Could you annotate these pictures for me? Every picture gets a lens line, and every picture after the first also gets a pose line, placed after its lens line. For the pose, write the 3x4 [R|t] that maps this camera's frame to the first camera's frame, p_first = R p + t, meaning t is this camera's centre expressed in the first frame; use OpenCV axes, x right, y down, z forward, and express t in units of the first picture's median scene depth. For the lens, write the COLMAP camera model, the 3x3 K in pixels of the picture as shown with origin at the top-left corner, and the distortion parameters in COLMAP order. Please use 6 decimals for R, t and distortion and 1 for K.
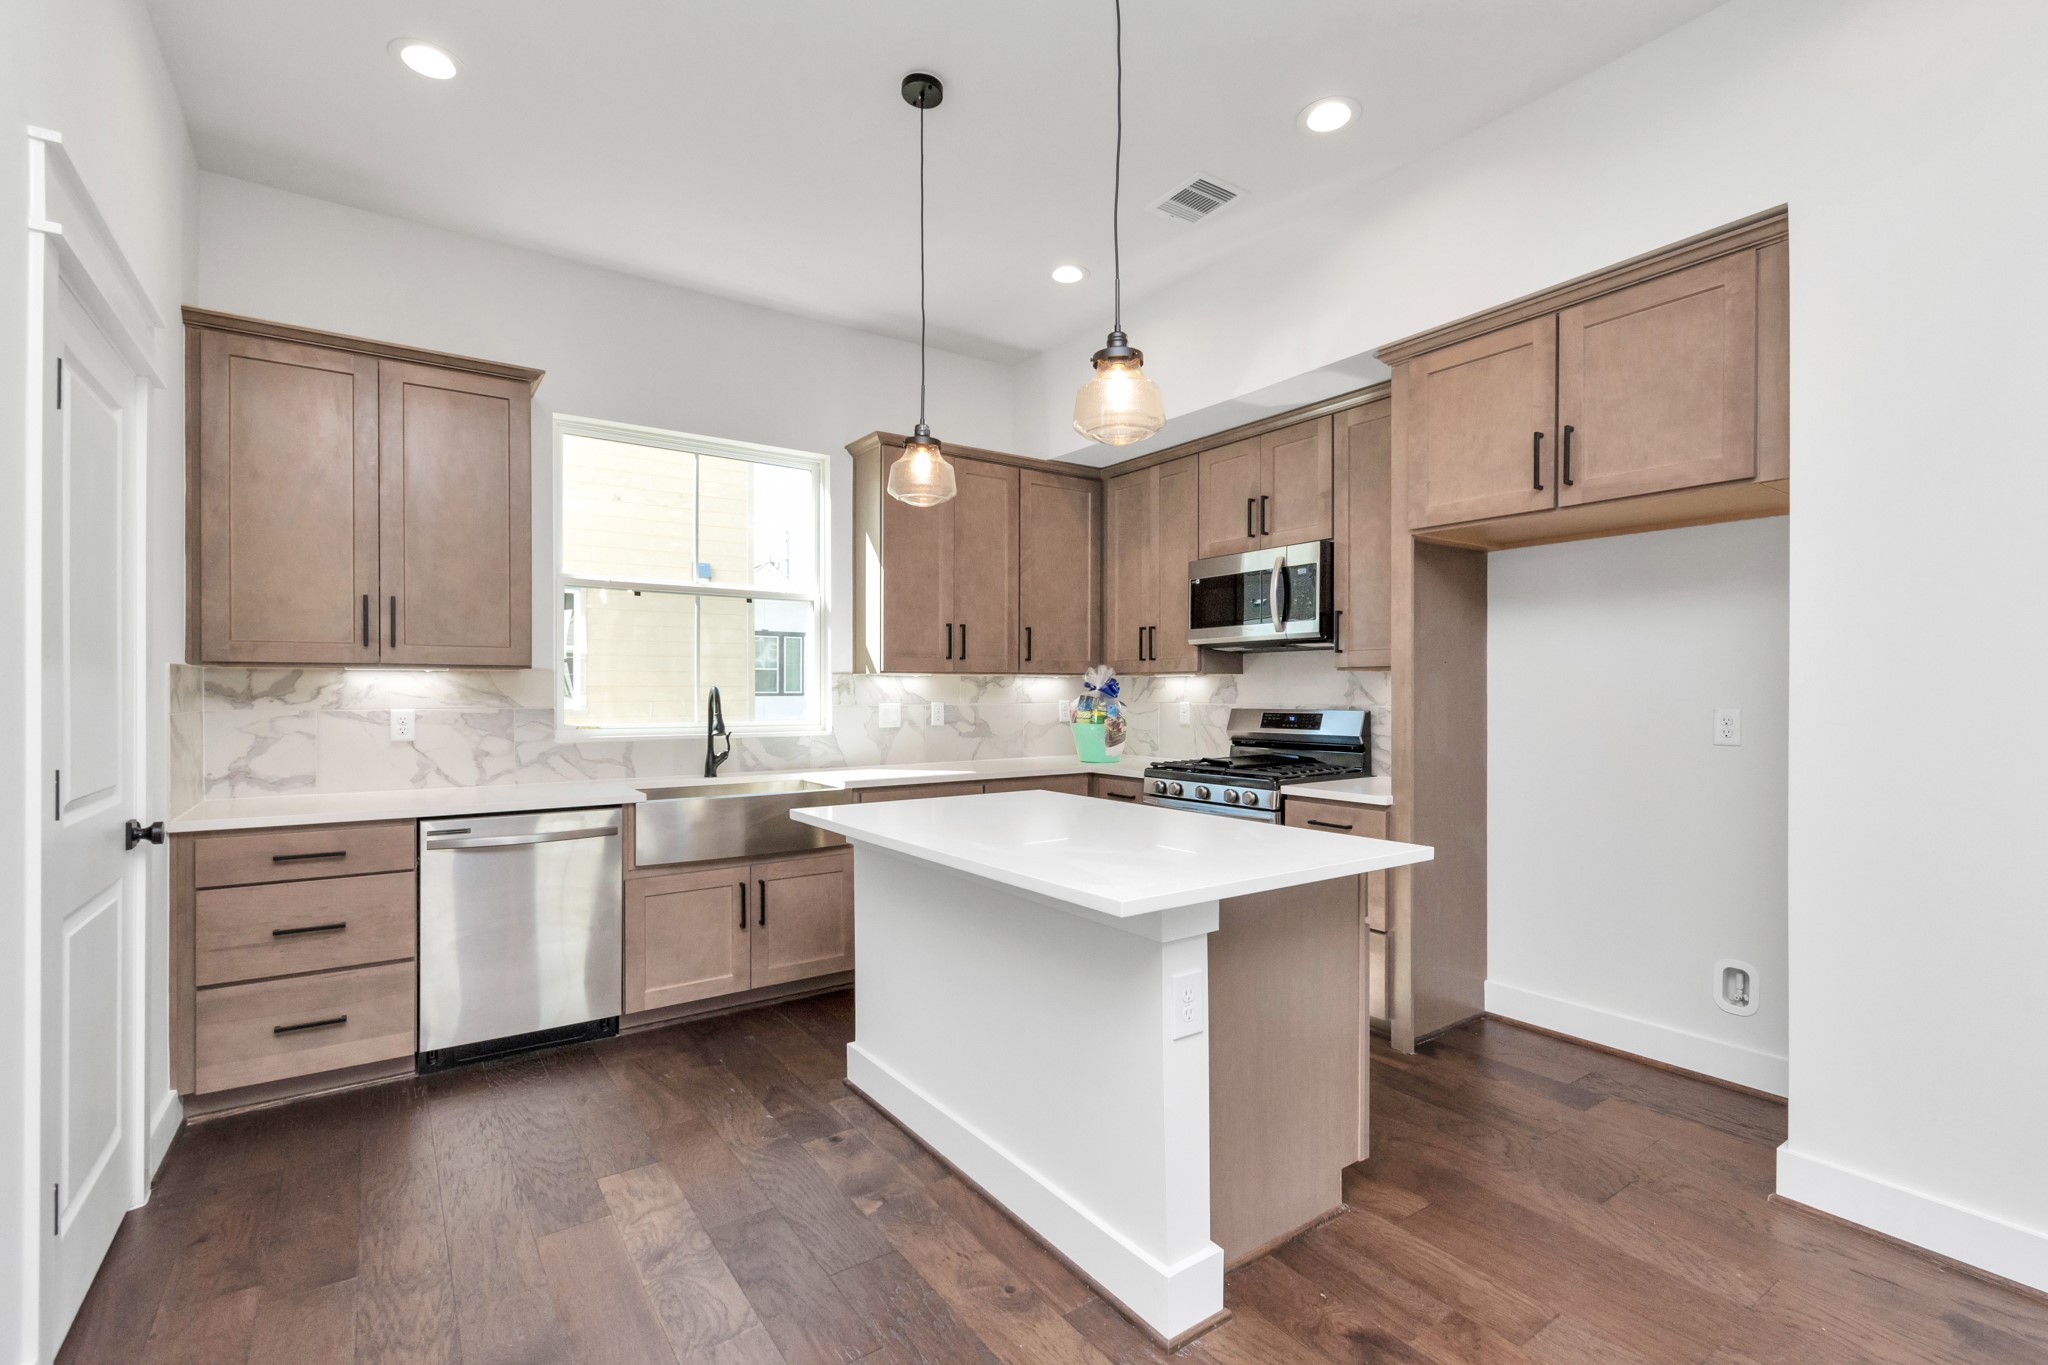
lens RADIAL K [[913.8, 0, 1021.0], [0, 913.8, 686.6], [0, 0, 1]] dist [-0.002191, -0.000461]
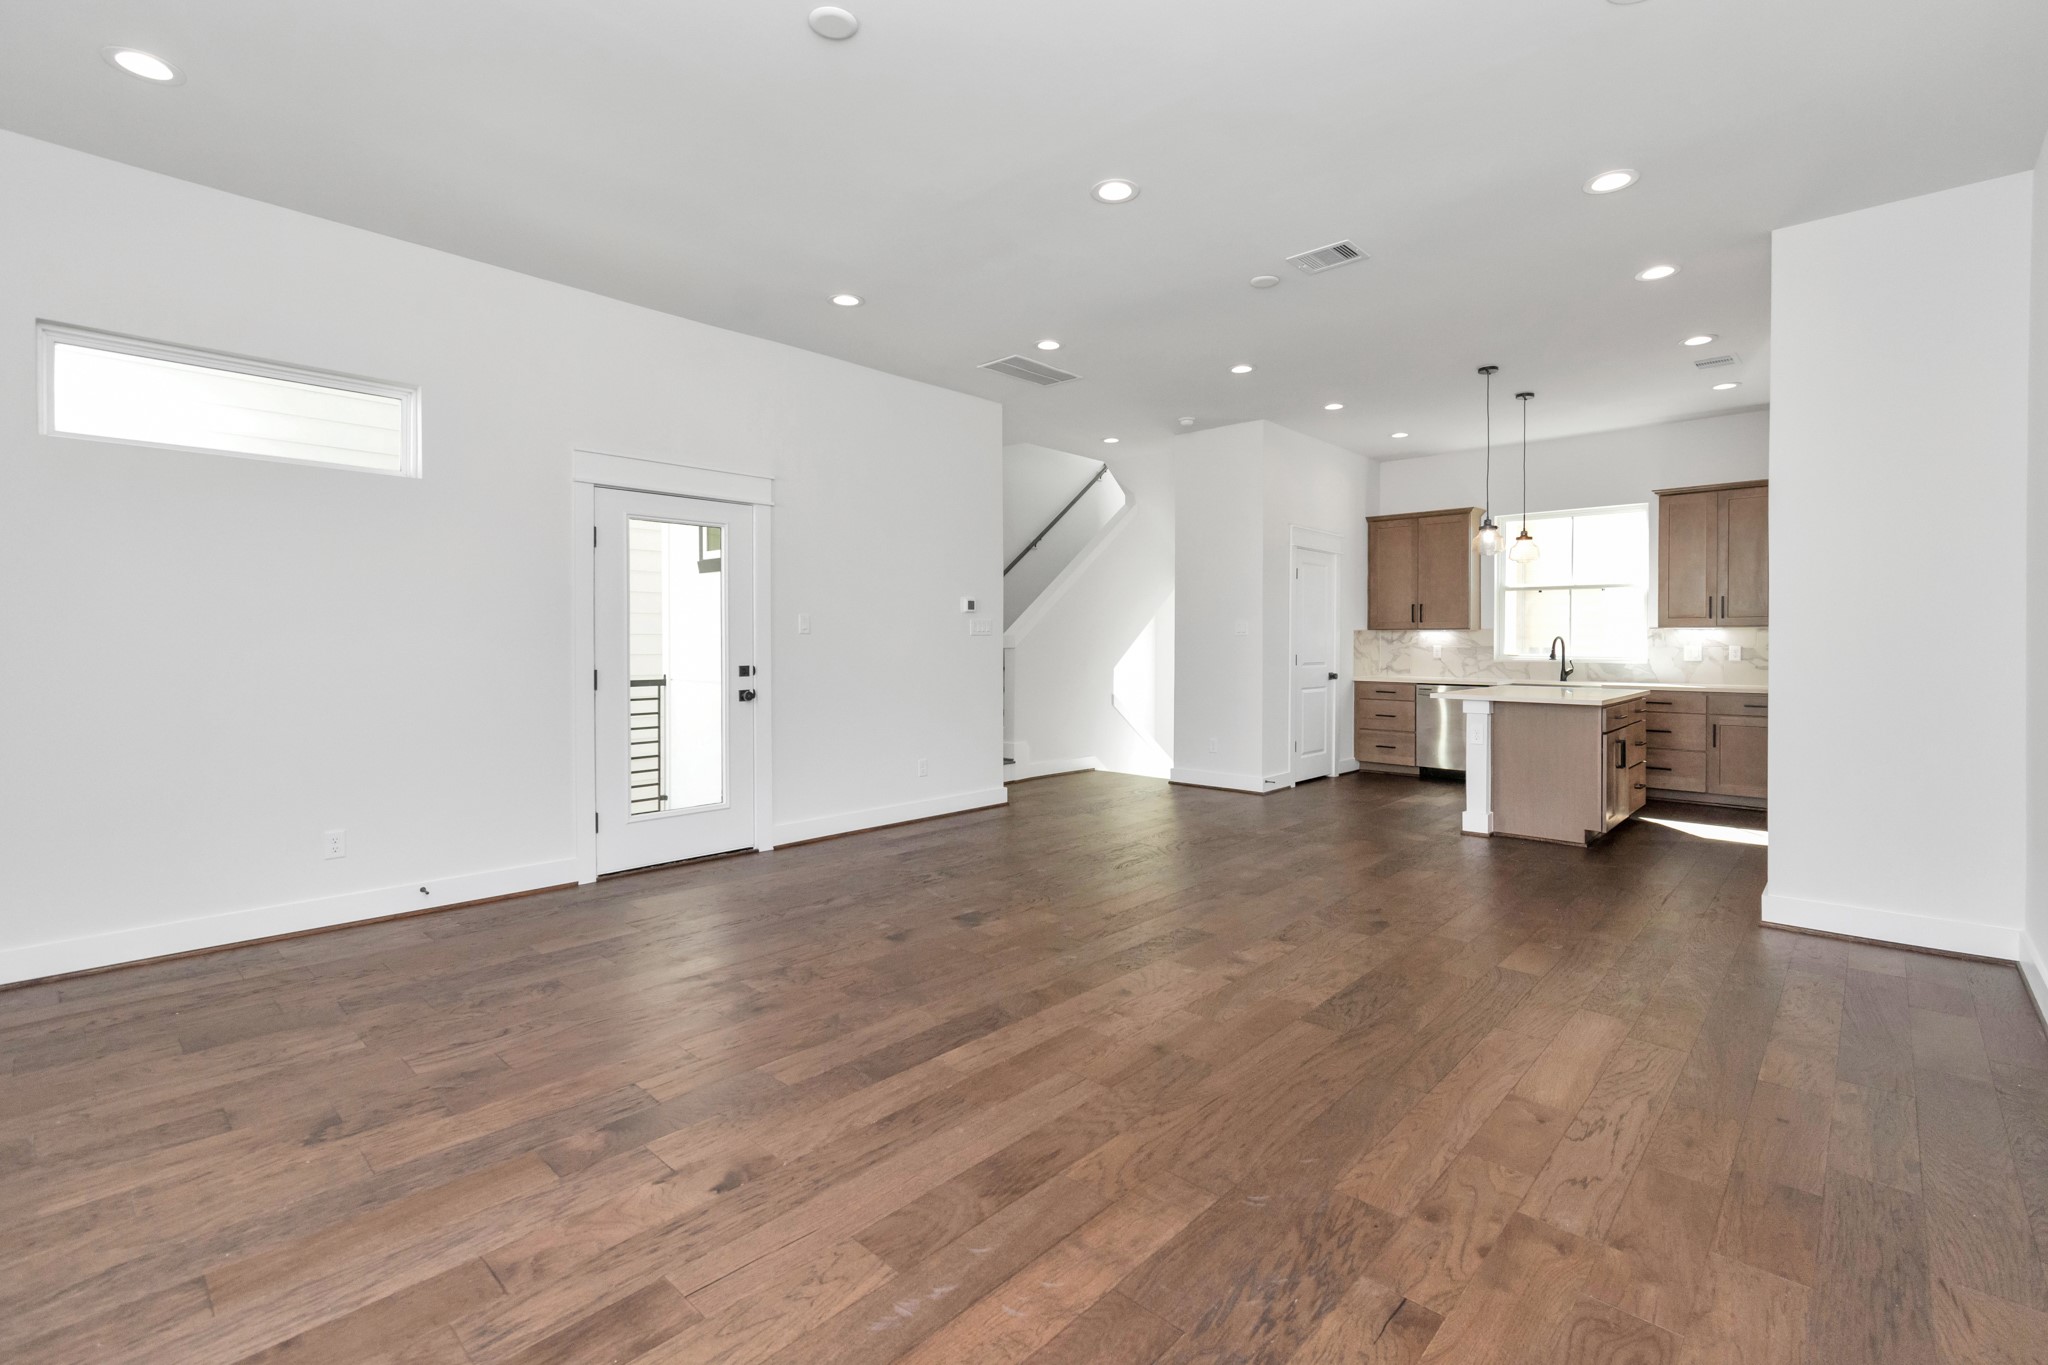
lens RADIAL K [[913.8, 0, 1021.4], [0, 913.8, 666.7], [0, 0, 1]] dist [-0.002191, -0.000461]
pose [[0.205562, 0.022601, -0.978383, 1.624759], [-0.001802, 0.999740, 0.022716, 0.027836], [0.978642, -0.002906, 0.205549, -0.686711]]
